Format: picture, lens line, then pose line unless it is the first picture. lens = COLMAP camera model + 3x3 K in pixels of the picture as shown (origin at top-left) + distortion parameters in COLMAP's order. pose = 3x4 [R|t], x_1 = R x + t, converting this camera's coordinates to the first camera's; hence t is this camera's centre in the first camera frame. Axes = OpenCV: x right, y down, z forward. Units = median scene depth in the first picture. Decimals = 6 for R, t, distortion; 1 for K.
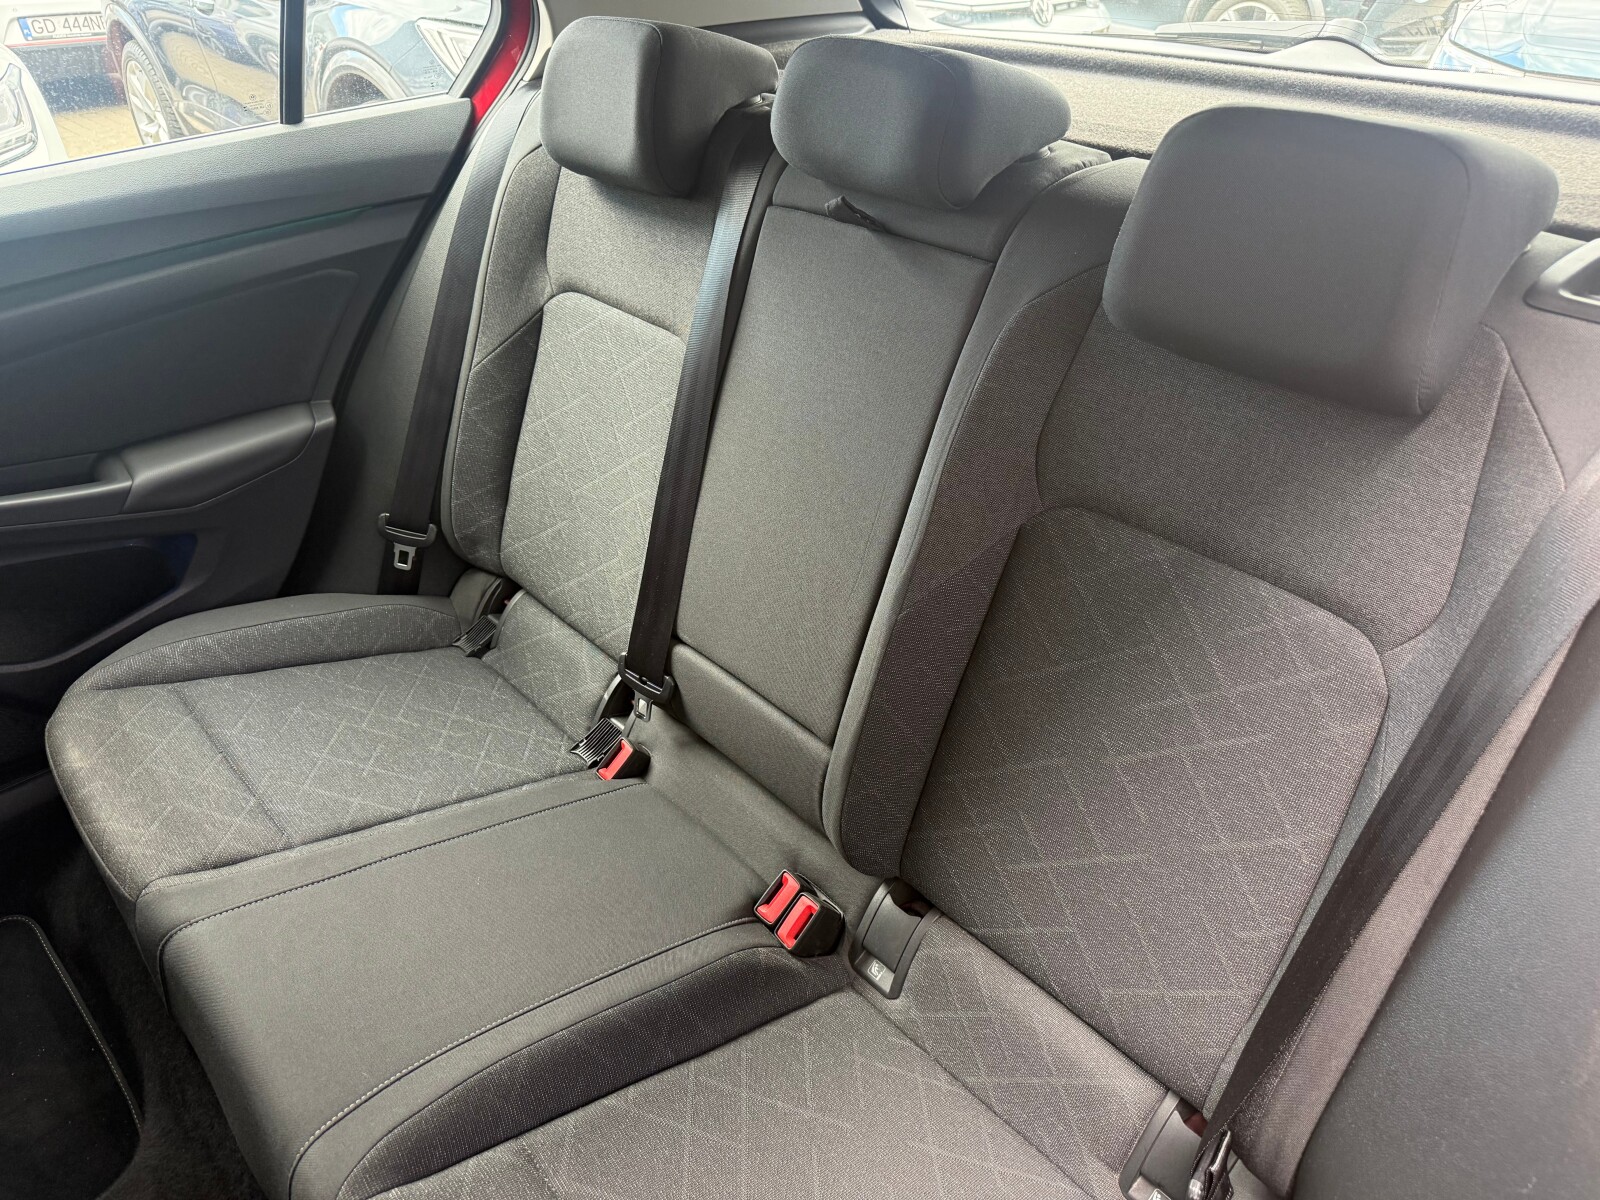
lens RADIAL K [[1114.4, 0, 805.1], [0, 1114.4, 604.3], [0, 0, 1]] dist [0.106806, -0.175233]
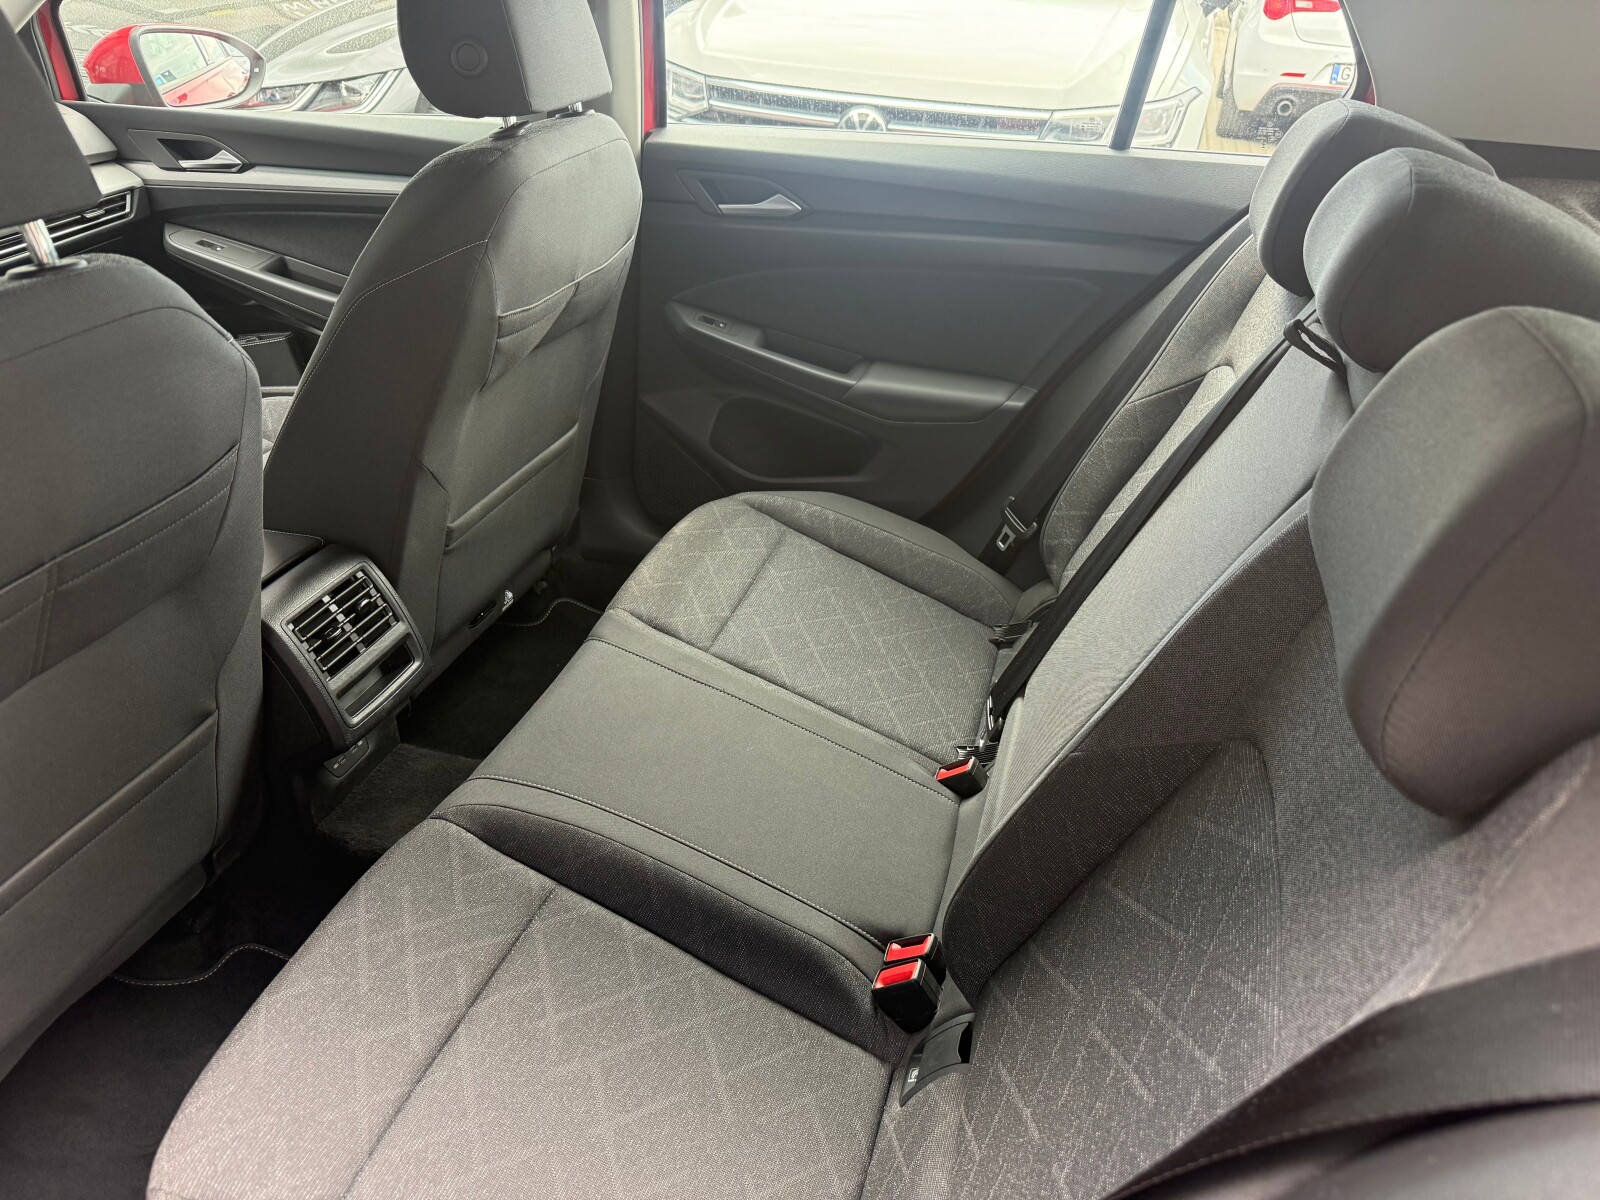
lens RADIAL K [[1114.4, 0, 805.1], [0, 1114.4, 604.3], [0, 0, 1]] dist [0.106806, -0.175233]
pose [[0.528241, 0.480673, -0.699939, 0.377498], [-0.517538, 0.835780, 0.183376, -0.098066], [0.673139, 0.265378, 0.690259, 0.145889]]
